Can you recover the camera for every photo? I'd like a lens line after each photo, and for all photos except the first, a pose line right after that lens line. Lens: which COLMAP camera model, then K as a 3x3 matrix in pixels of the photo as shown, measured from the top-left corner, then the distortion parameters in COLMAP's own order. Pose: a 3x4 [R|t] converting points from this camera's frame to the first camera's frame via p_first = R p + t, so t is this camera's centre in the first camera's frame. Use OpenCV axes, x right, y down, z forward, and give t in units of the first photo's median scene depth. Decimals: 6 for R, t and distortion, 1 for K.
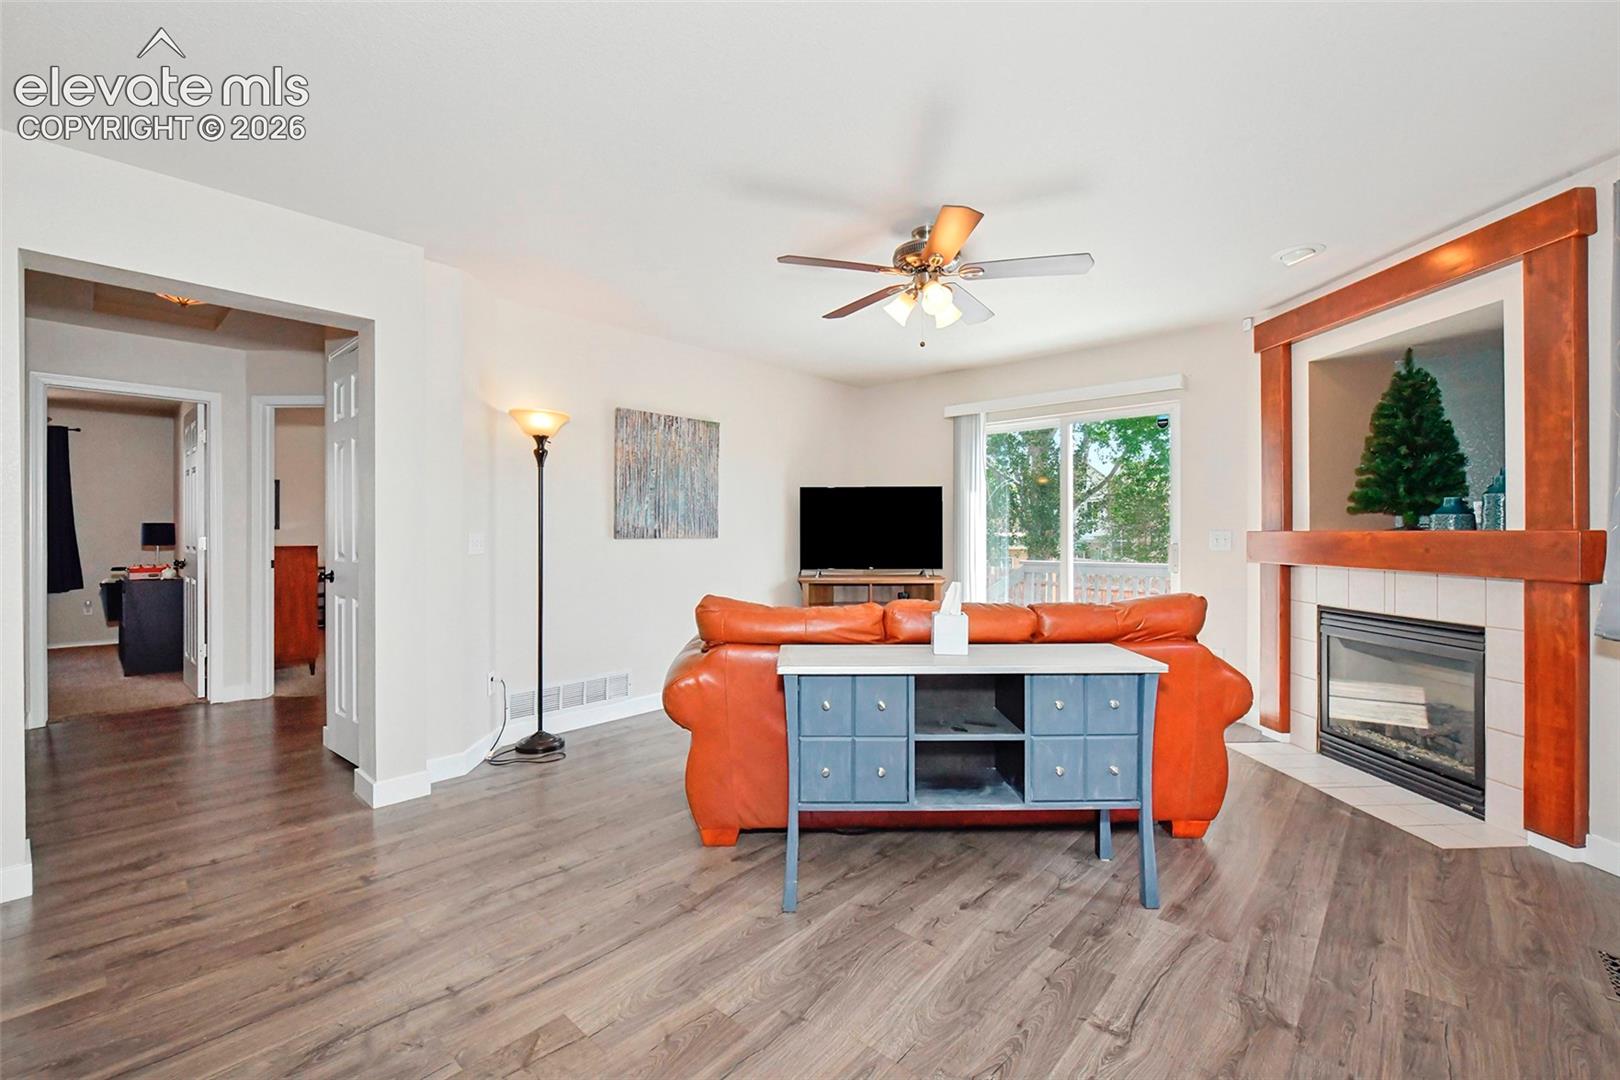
lens RADIAL K [[680.2, 0, 799.1], [0, 680.2, 532.6], [0, 0, 1]] dist [-0.005449, -0.001135]
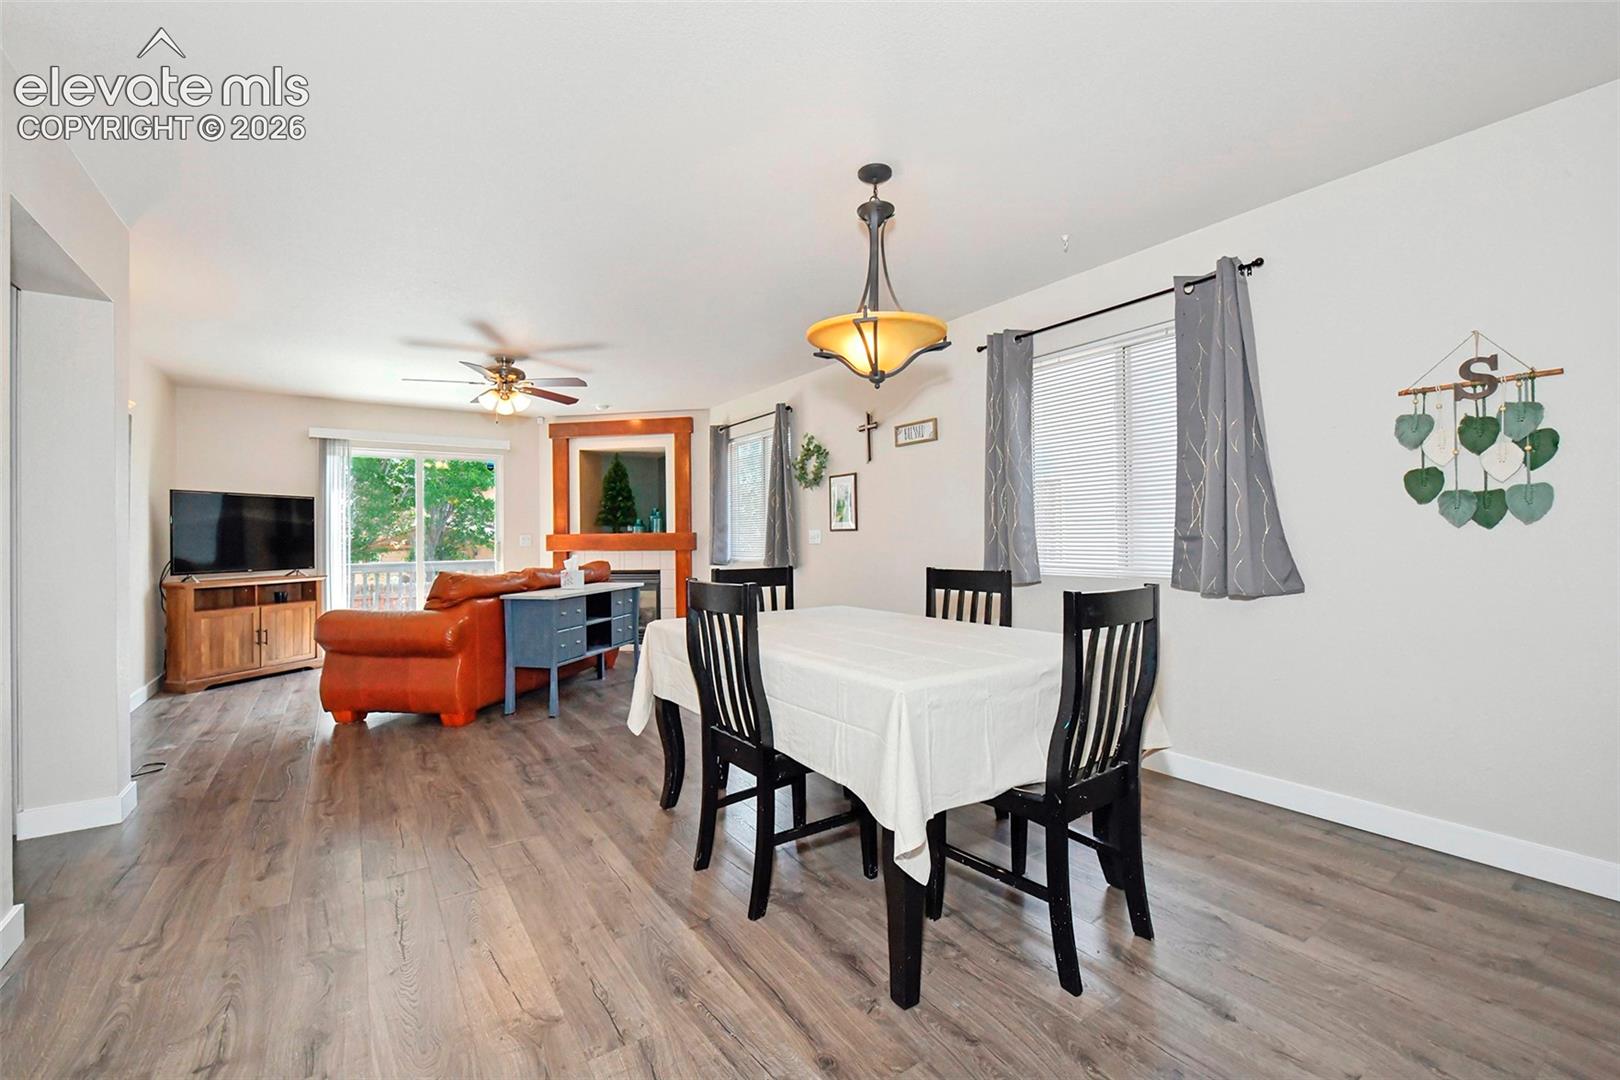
lens RADIAL K [[680.2, 0, 809.3], [0, 680.2, 533.3], [0, 0, 1]] dist [-0.005449, -0.001135]
pose [[0.224911, 0.004473, 0.974369, -1.112977], [0.012032, 0.999900, -0.007368, 0.019262], [-0.974305, 0.013381, 0.224834, -0.120175]]
